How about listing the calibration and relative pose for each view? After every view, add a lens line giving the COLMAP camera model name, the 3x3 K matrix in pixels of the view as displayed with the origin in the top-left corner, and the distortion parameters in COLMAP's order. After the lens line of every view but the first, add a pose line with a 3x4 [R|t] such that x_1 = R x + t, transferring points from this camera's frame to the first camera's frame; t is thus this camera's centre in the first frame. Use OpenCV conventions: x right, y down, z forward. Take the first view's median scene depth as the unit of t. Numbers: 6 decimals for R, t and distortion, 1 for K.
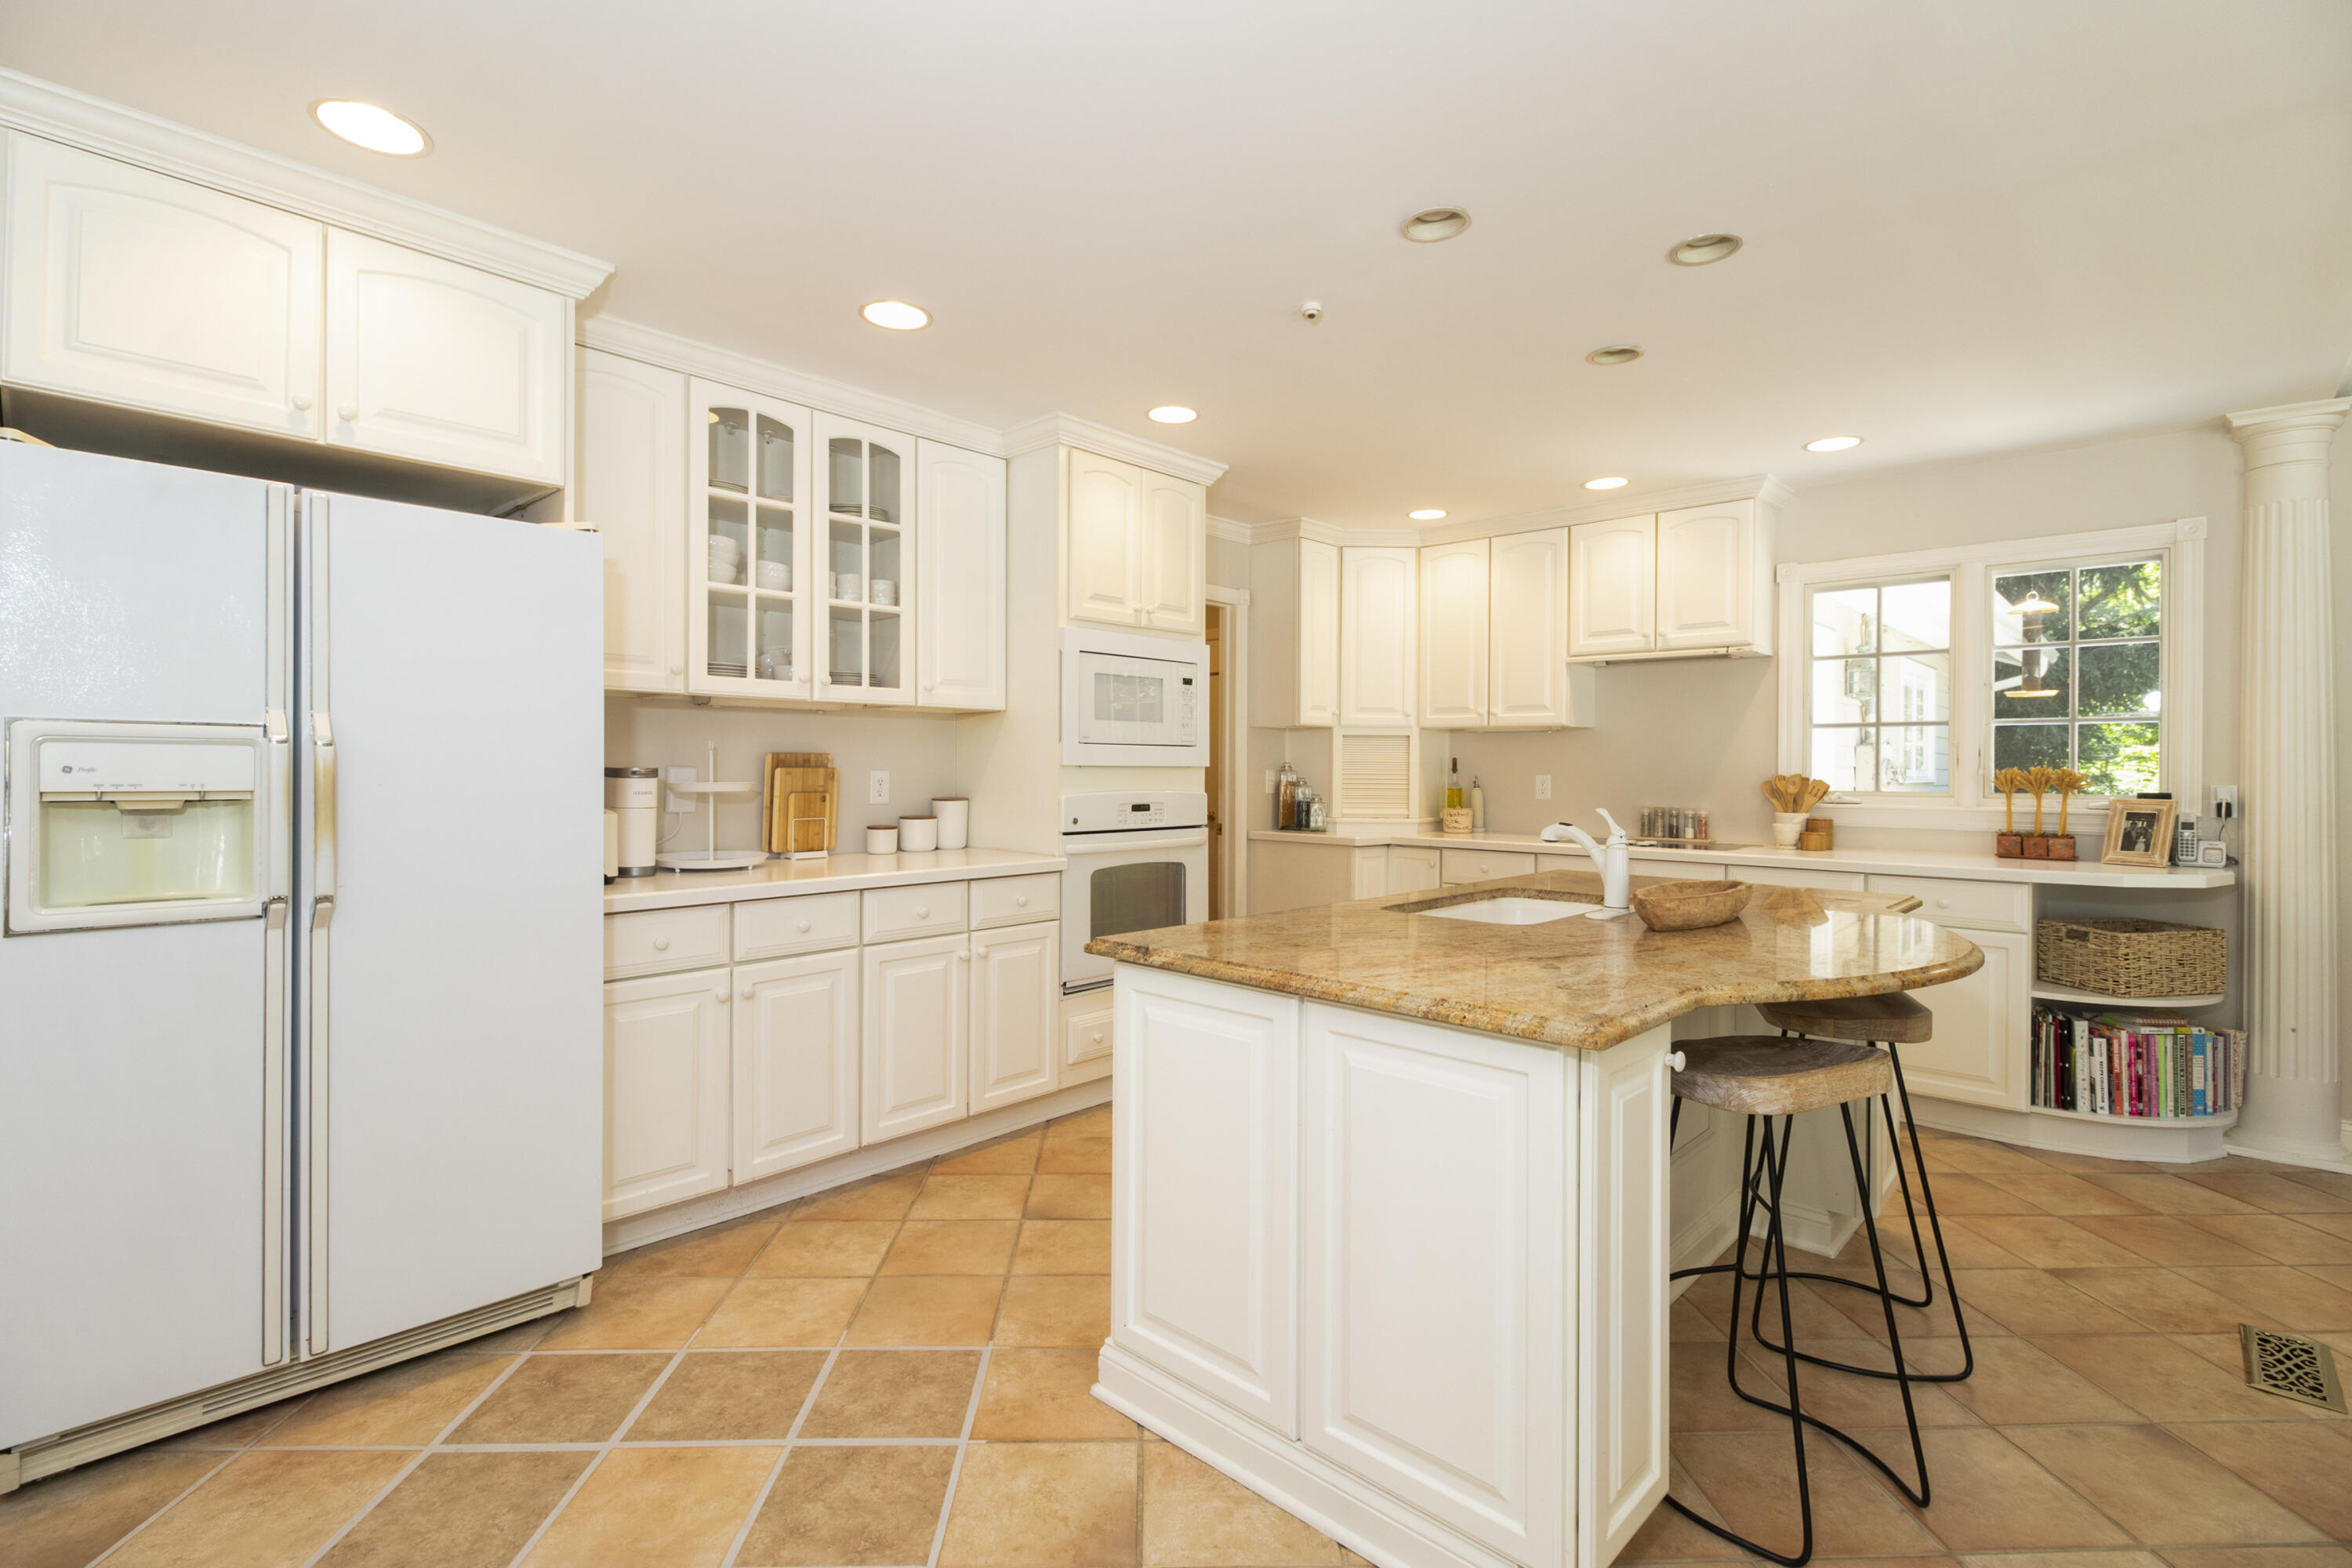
lens RADIAL K [[1067.6, 0, 1174.5], [0, 1067.6, 768.2], [0, 0, 1]] dist [0.022320, -0.012831]
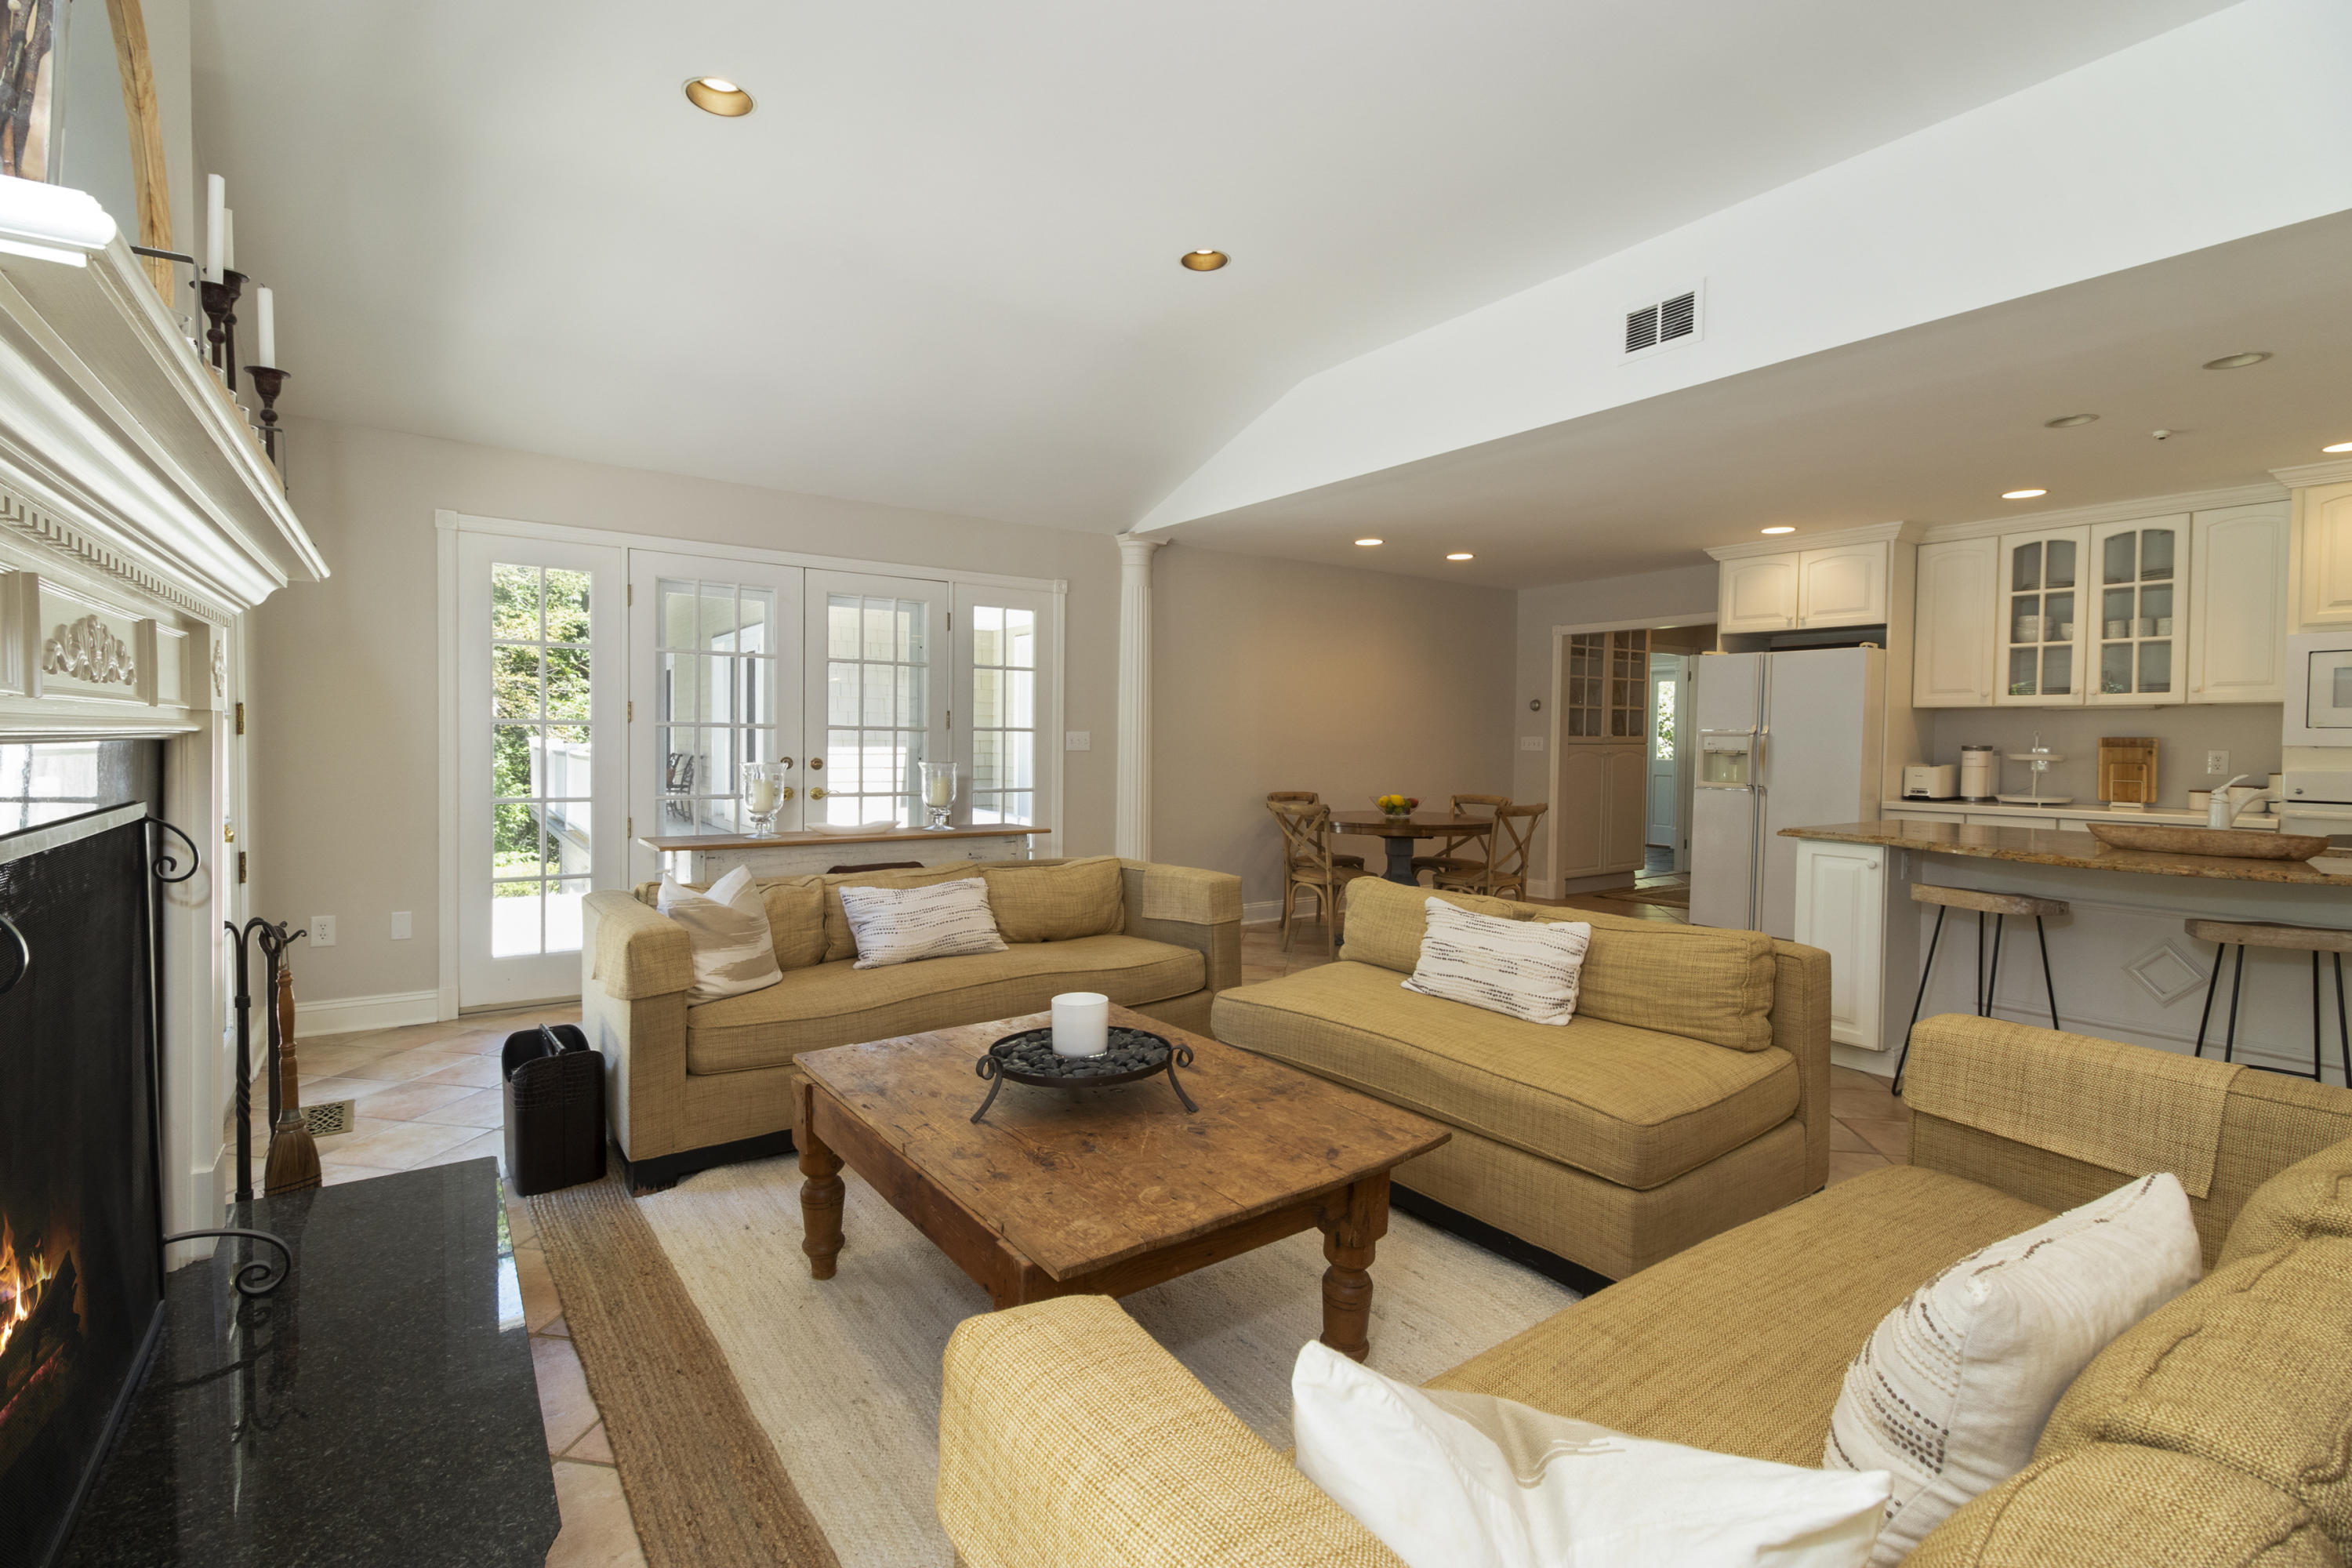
lens RADIAL K [[1063.6, 0, 1171.9], [0, 1063.6, 771.7], [0, 0, 1]] dist [0.014912, -0.012280]
pose [[-0.202989, 0.023505, -0.978899, 1.443795], [-0.012391, 0.999570, 0.026571, 0.011084], [0.979103, 0.017523, -0.202610, -0.023482]]
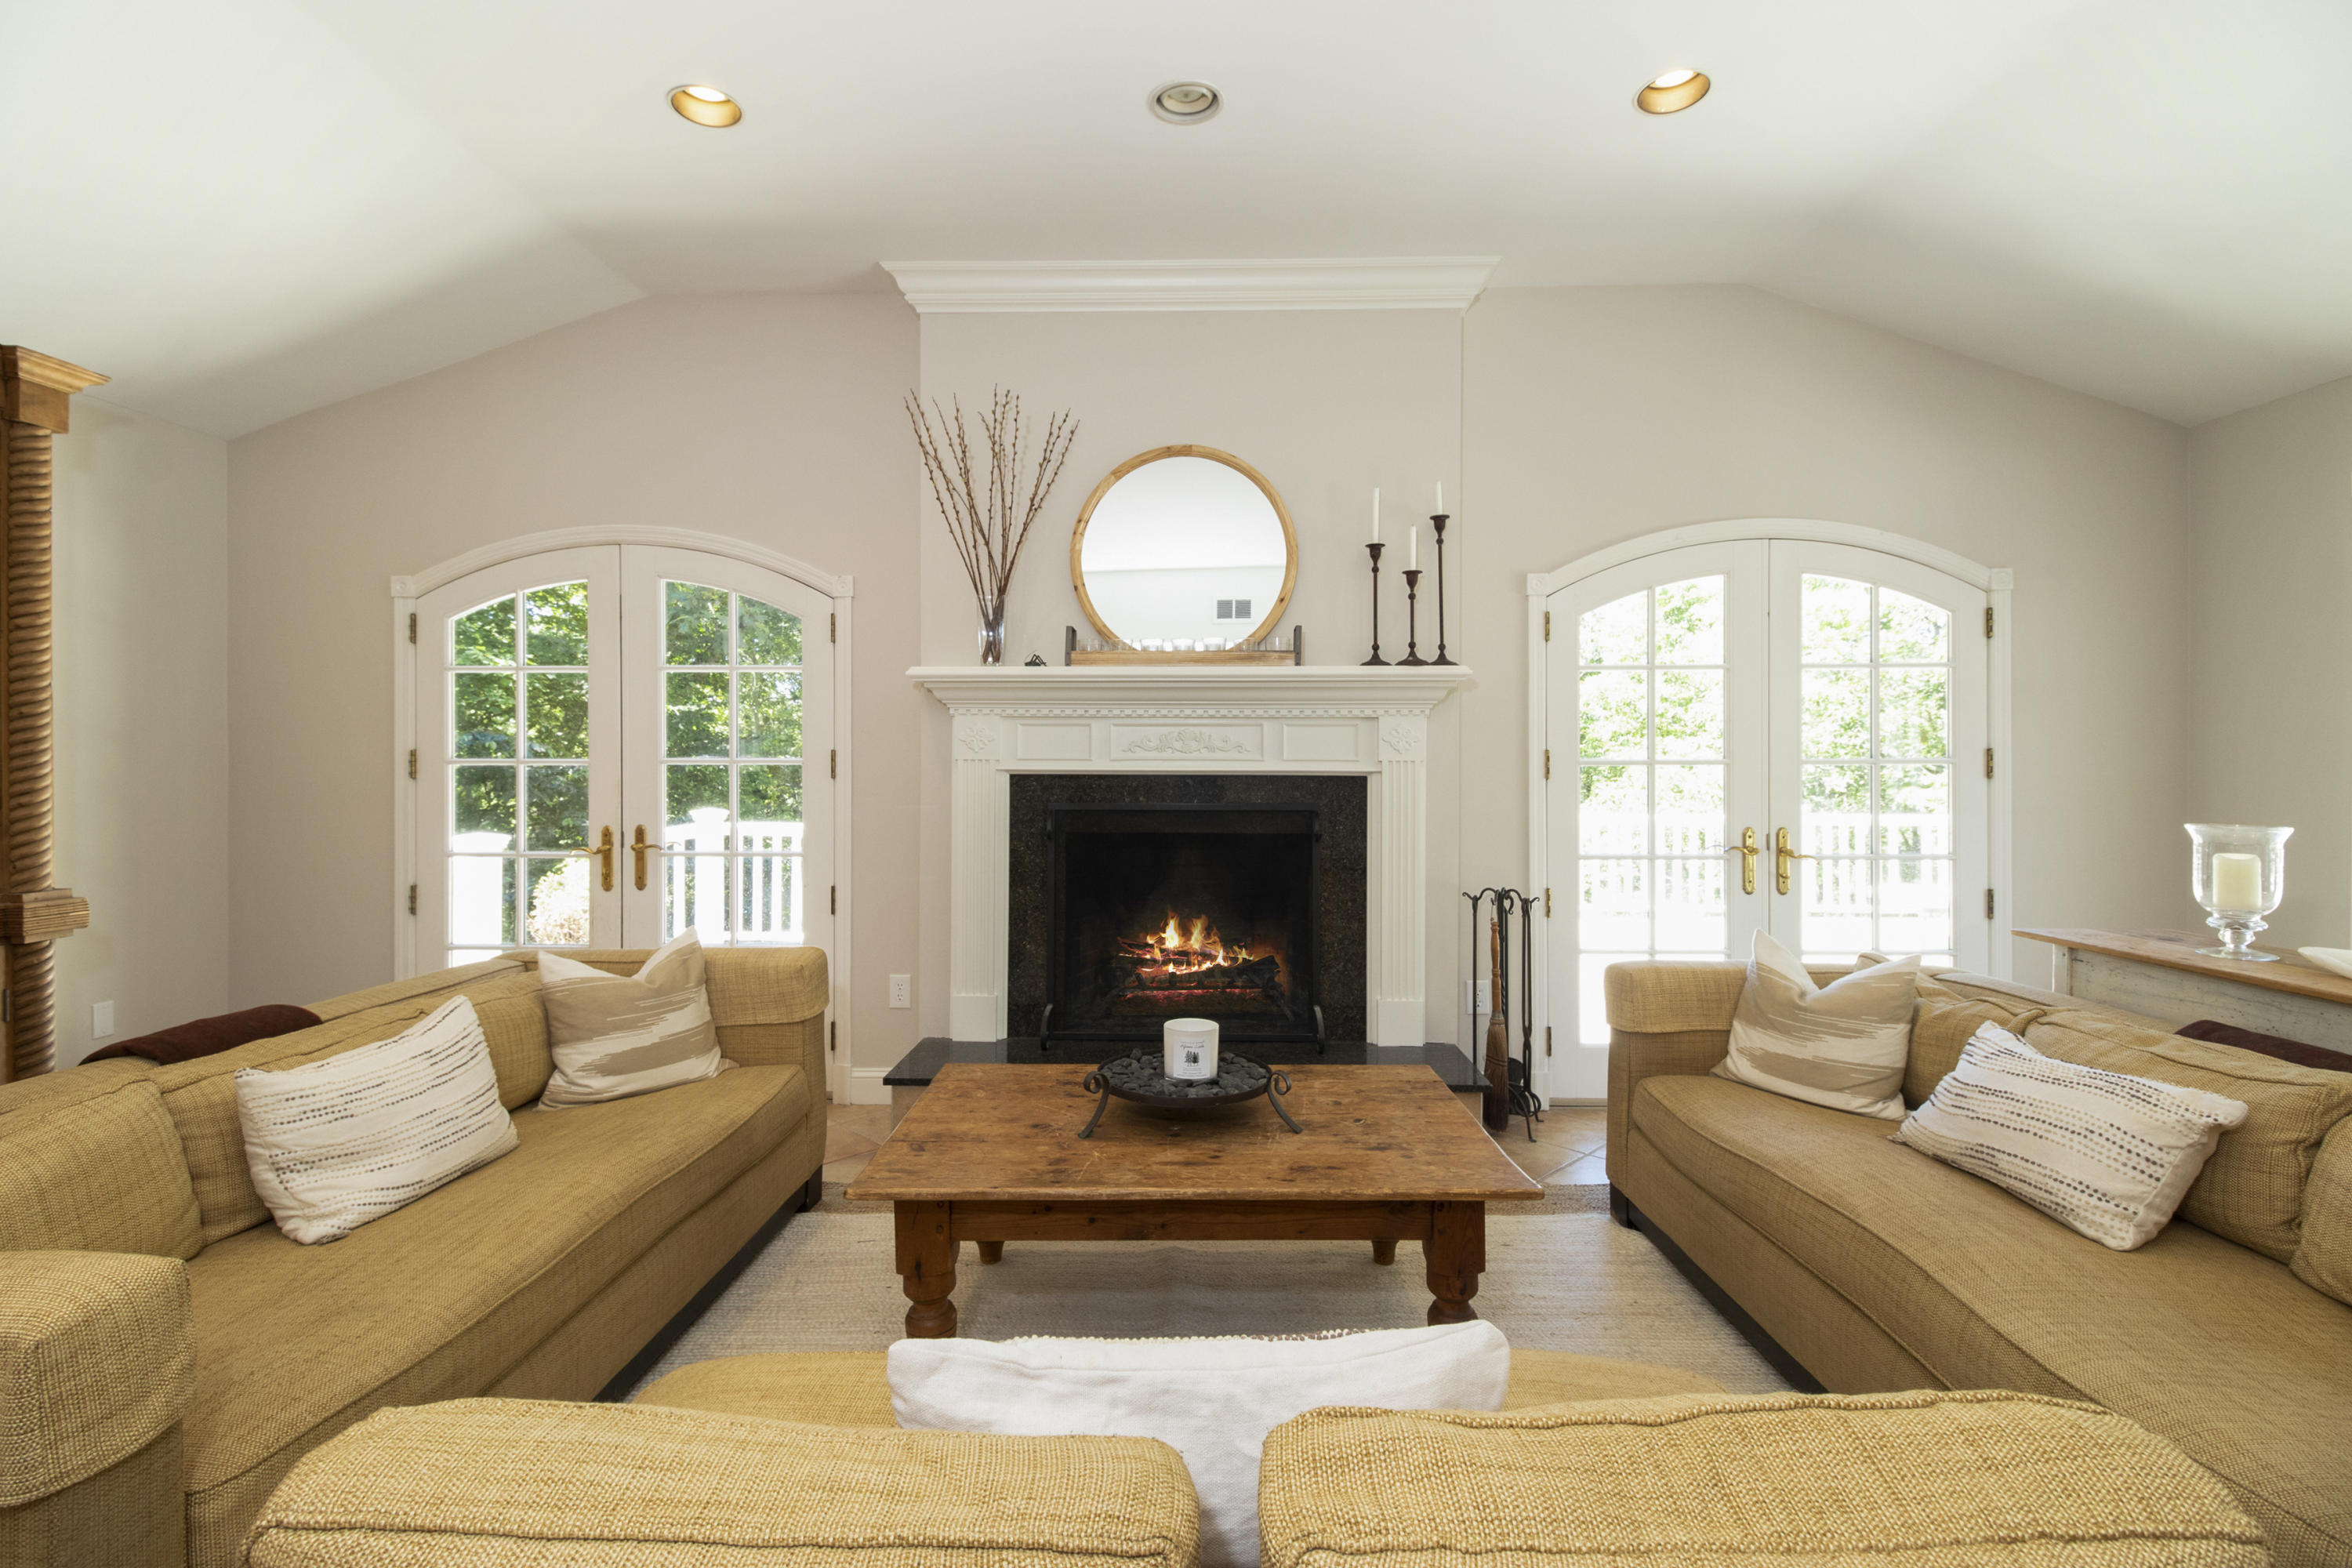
lens RADIAL K [[1085.9, 0, 1172.7], [0, 1085.9, 761.8], [0, 0, 1]] dist [0.025560, -0.012608]
pose [[-0.667209, -0.001499, 0.744869, 0.354341], [-0.005678, 0.999979, -0.003074, 0.004501], [-0.744849, -0.006281, -0.667204, 0.251084]]
